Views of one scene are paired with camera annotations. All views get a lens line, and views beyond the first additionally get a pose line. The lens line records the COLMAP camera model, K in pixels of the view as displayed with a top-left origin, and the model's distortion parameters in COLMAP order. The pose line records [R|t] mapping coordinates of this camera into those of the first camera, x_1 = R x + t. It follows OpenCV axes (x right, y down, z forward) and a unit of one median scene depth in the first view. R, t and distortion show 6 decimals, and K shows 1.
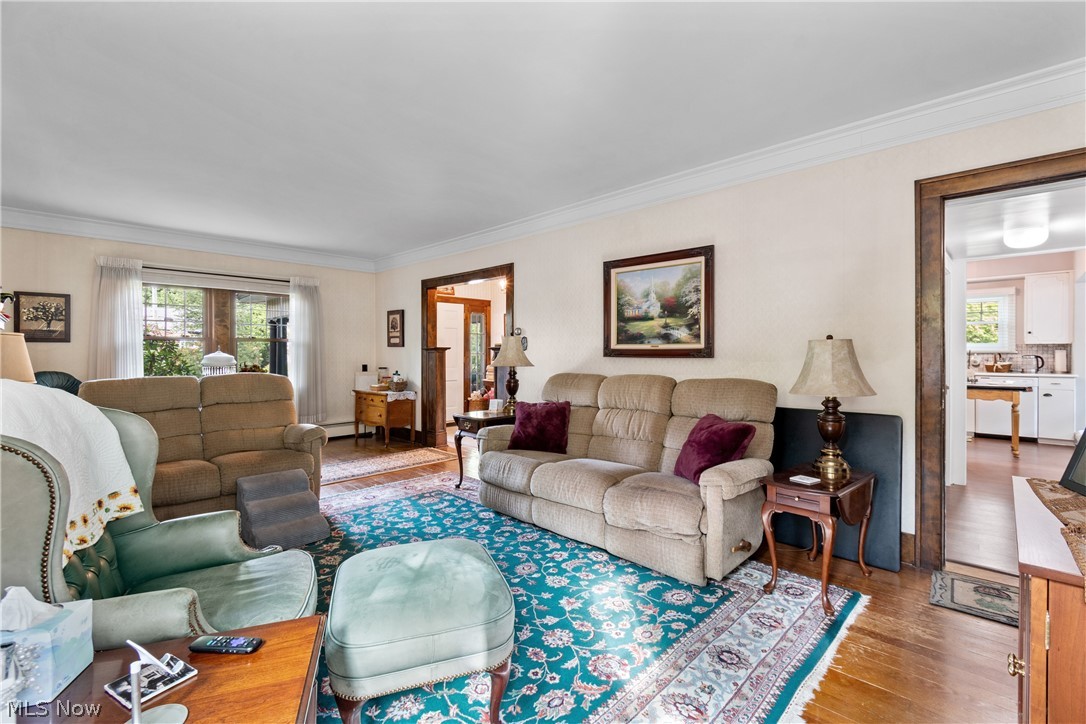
lens RADIAL K [[473.3, 0, 542.0], [0, 473.3, 355.4], [0, 0, 1]] dist [0.002166, -0.001289]
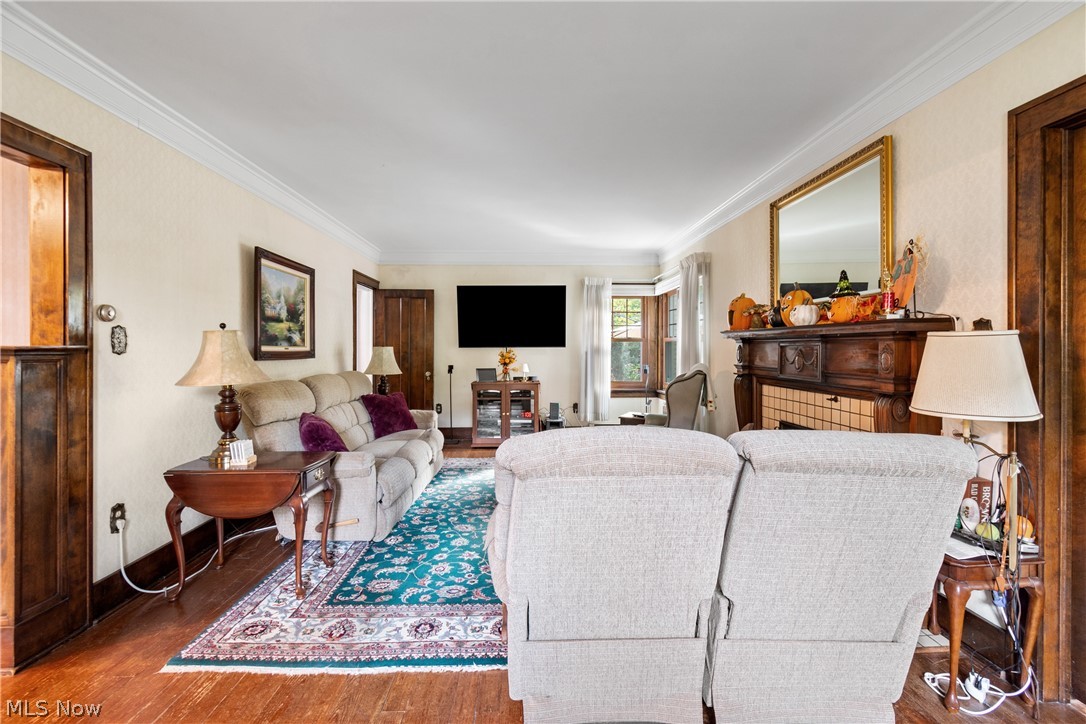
lens RADIAL K [[473.3, 0, 537.5], [0, 473.3, 352.3], [0, 0, 1]] dist [0.002166, -0.001289]
pose [[-0.713601, -0.005038, 0.700534, -0.906131], [0.002255, 0.999952, 0.009488, -0.020675], [-0.700549, 0.008350, -0.713556, 1.408153]]
